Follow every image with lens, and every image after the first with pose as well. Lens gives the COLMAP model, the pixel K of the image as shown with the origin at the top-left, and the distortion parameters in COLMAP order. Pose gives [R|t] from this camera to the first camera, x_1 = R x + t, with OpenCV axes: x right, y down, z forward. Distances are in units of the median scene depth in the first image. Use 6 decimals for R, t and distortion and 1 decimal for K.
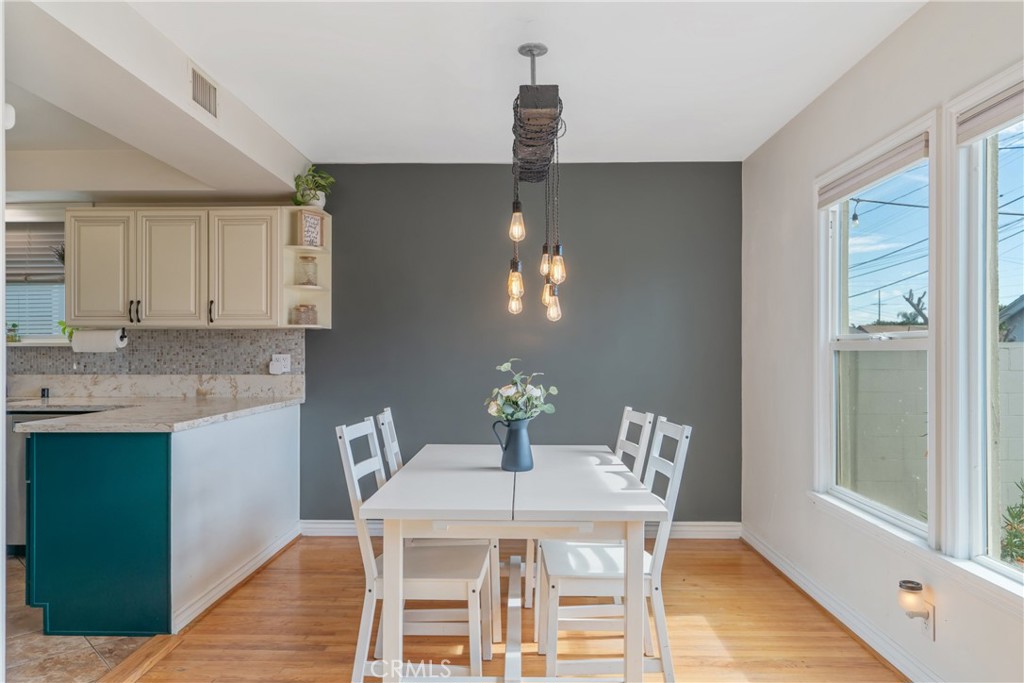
lens RADIAL K [[704.8, 0, 512.9], [0, 704.8, 351.3], [0, 0, 1]] dist [0.003306, 0.004451]
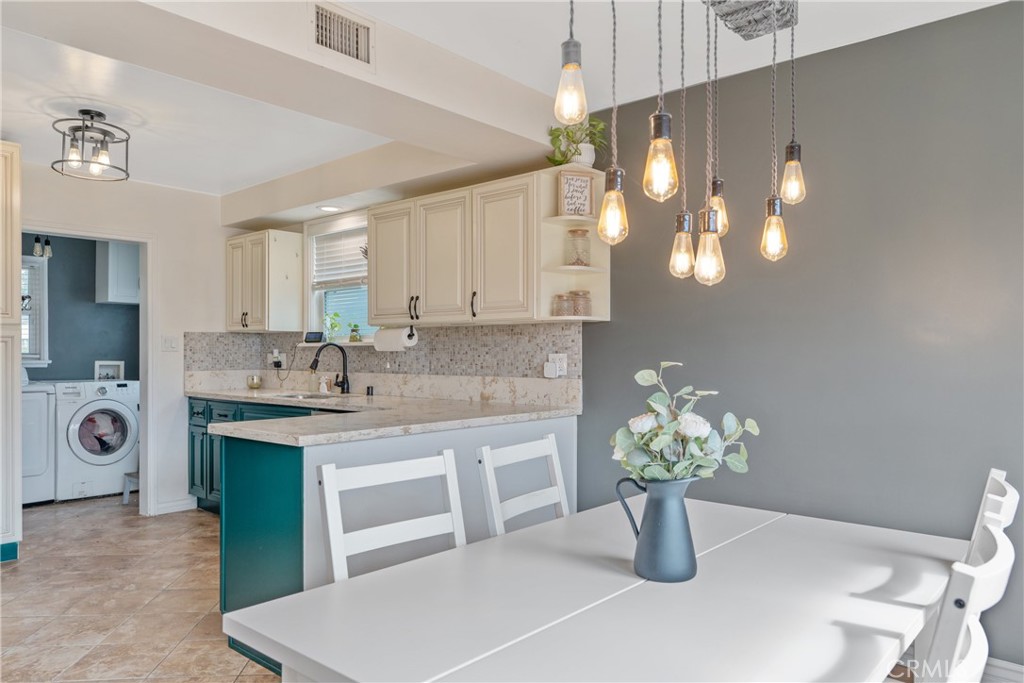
lens RADIAL K [[704.8, 0, 528.3], [0, 704.8, 350.7], [0, 0, 1]] dist [0.003306, 0.004451]
pose [[0.759387, -0.001560, -0.650638, 0.188765], [0.001004, 0.999999, -0.001226, 0.001988], [0.650639, 0.000278, 0.759387, 0.380183]]
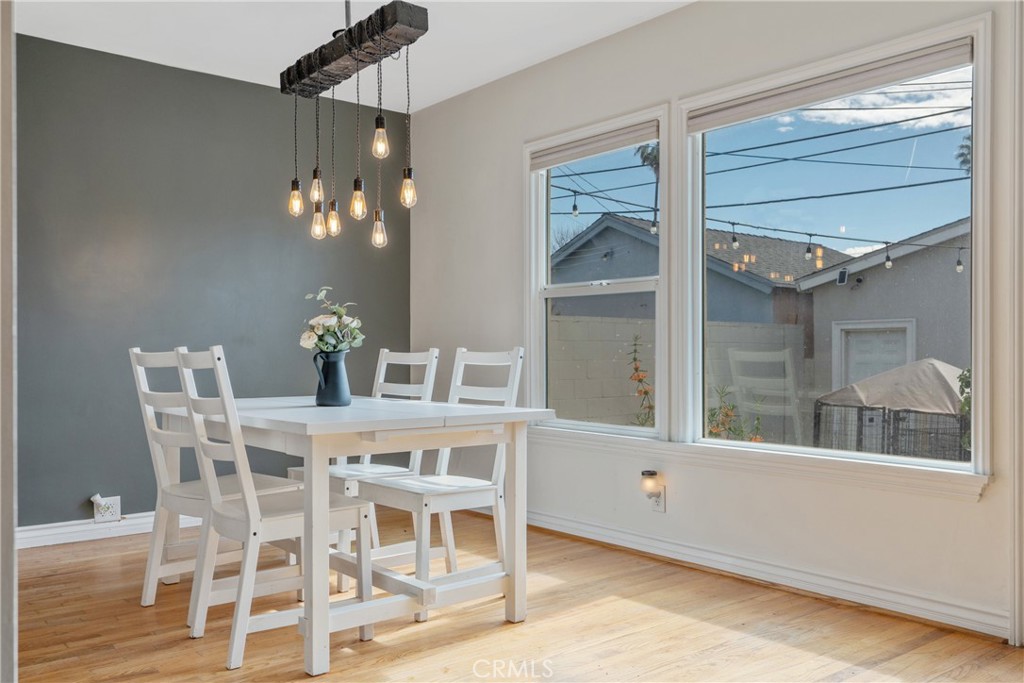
lens RADIAL K [[872.0, 0, 514.2], [0, 872.0, 345.4], [0, 0, 1]] dist [0.055532, -0.000208]
pose [[0.752089, 0.003995, 0.659050, -0.404849], [0.001523, 0.999968, -0.007799, 0.069131], [-0.659060, 0.006869, 0.752059, -0.016502]]
